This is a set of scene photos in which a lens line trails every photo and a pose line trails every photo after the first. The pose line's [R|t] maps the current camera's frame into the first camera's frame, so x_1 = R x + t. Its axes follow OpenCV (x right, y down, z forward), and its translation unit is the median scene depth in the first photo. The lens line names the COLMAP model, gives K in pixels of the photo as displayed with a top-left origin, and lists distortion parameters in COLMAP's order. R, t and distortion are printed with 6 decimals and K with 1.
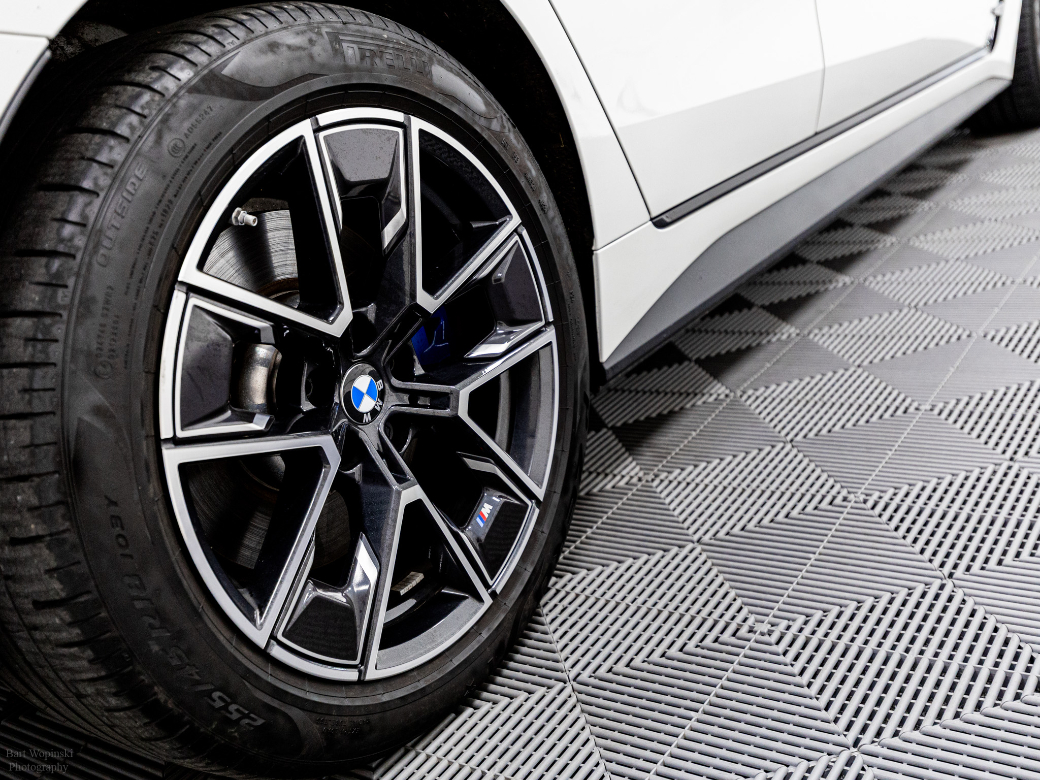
lens RADIAL K [[1040.7, 0, 520.0], [0, 1040.7, 390.0], [0, 0, 1]] dist [0.002901, -0.006048]
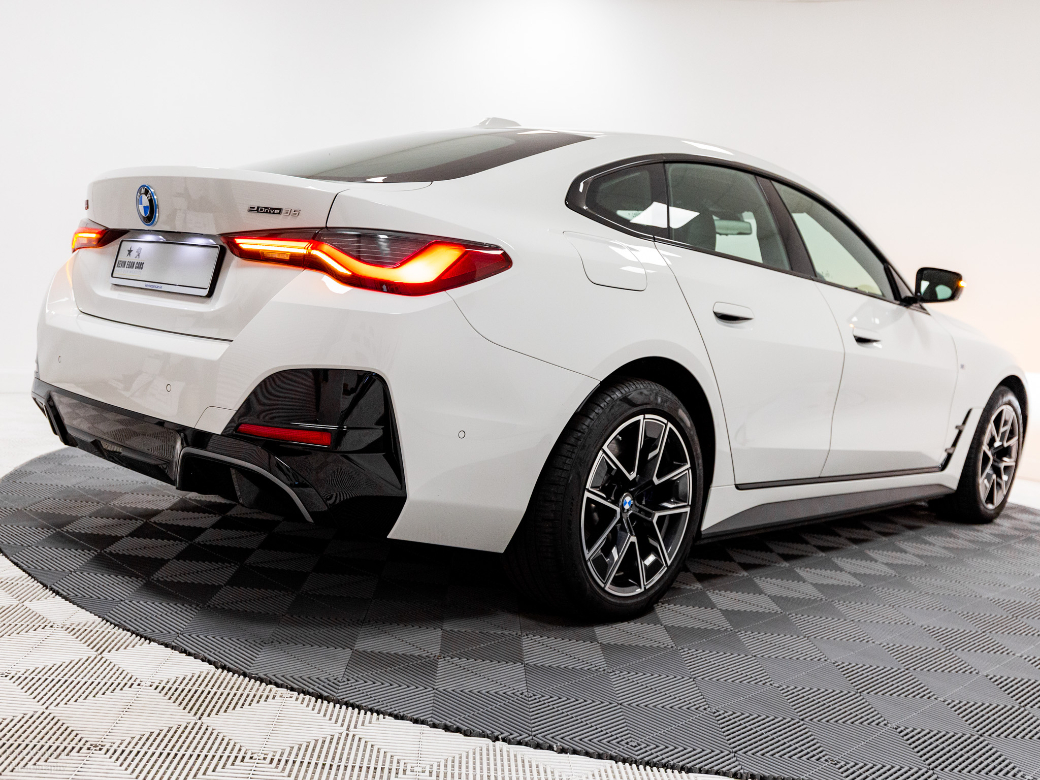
lens RADIAL K [[1021.4, 0, 520.0], [0, 1021.4, 390.0], [0, 0, 1]] dist [-0.003317, -0.000248]
pose [[0.948936, 0.293669, -0.115237, -0.197922], [-0.313558, 0.918157, -0.242218, 0.512406], [0.034674, 0.265983, 0.963354, -1.926203]]
